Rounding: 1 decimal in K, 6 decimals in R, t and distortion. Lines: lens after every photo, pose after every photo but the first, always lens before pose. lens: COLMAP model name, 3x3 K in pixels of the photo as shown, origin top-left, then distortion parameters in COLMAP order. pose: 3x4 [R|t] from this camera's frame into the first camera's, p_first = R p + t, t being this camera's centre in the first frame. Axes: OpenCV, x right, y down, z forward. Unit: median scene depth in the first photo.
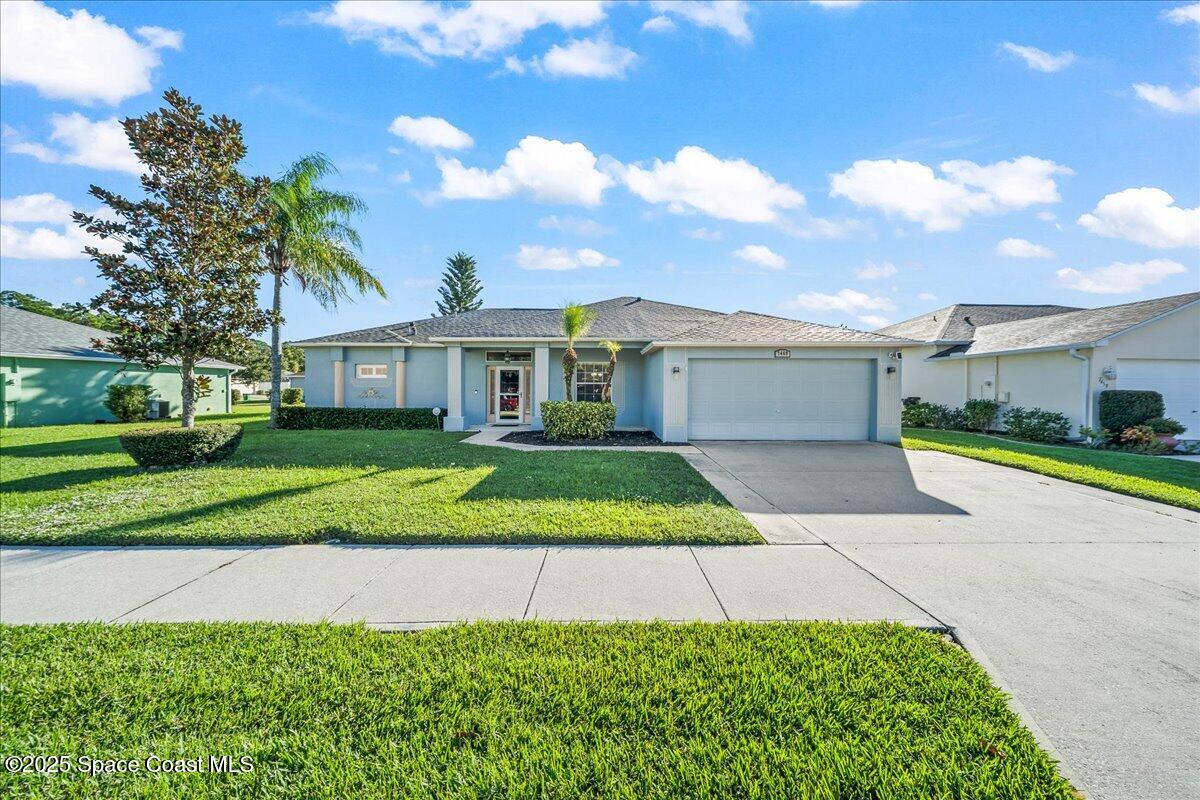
lens RADIAL K [[424.0, 0, 597.2], [0, 424.0, 385.6], [0, 0, 1]] dist [-0.000675, 0.000064]
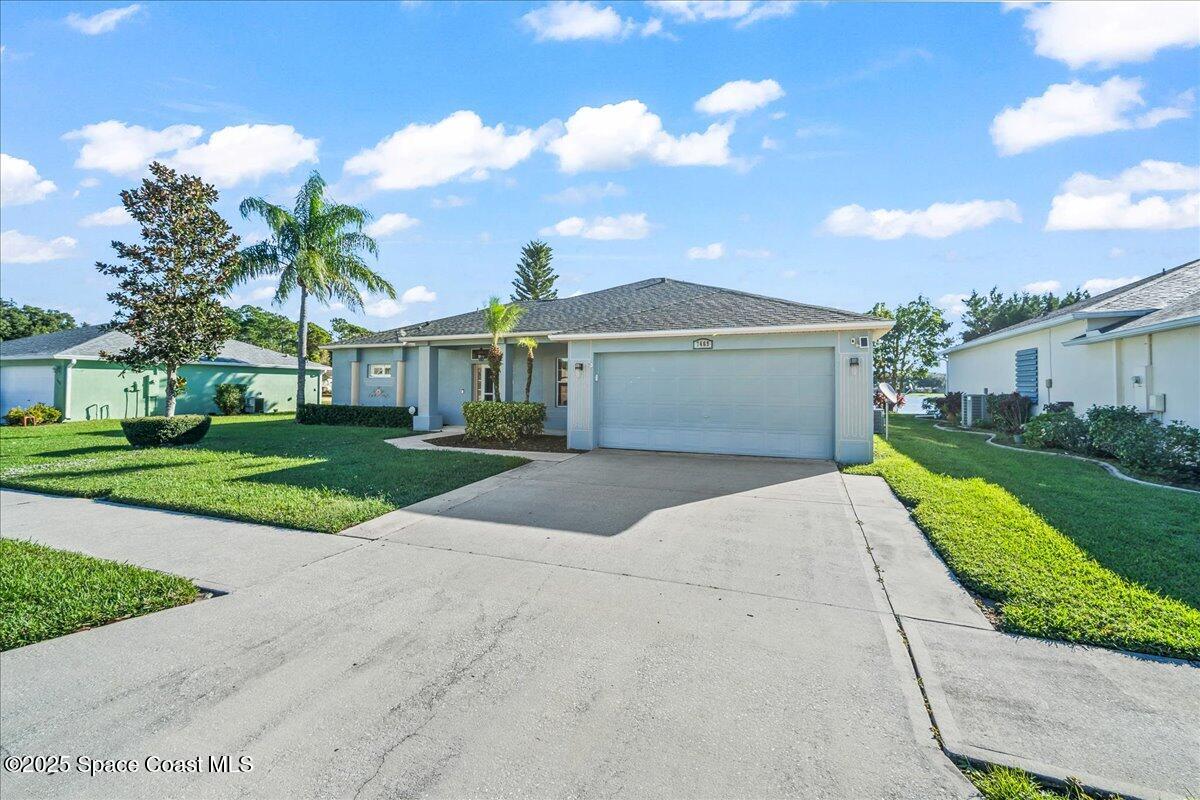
lens RADIAL K [[523.1, 0, 597.4], [0, 523.1, 369.6], [0, 0, 1]] dist [-0.001897, 0.000225]
pose [[0.928416, -0.012311, -0.371340, 0.444520], [0.001754, 0.999585, -0.028754, 0.000511], [0.371539, 0.026044, 0.928052, 0.006980]]
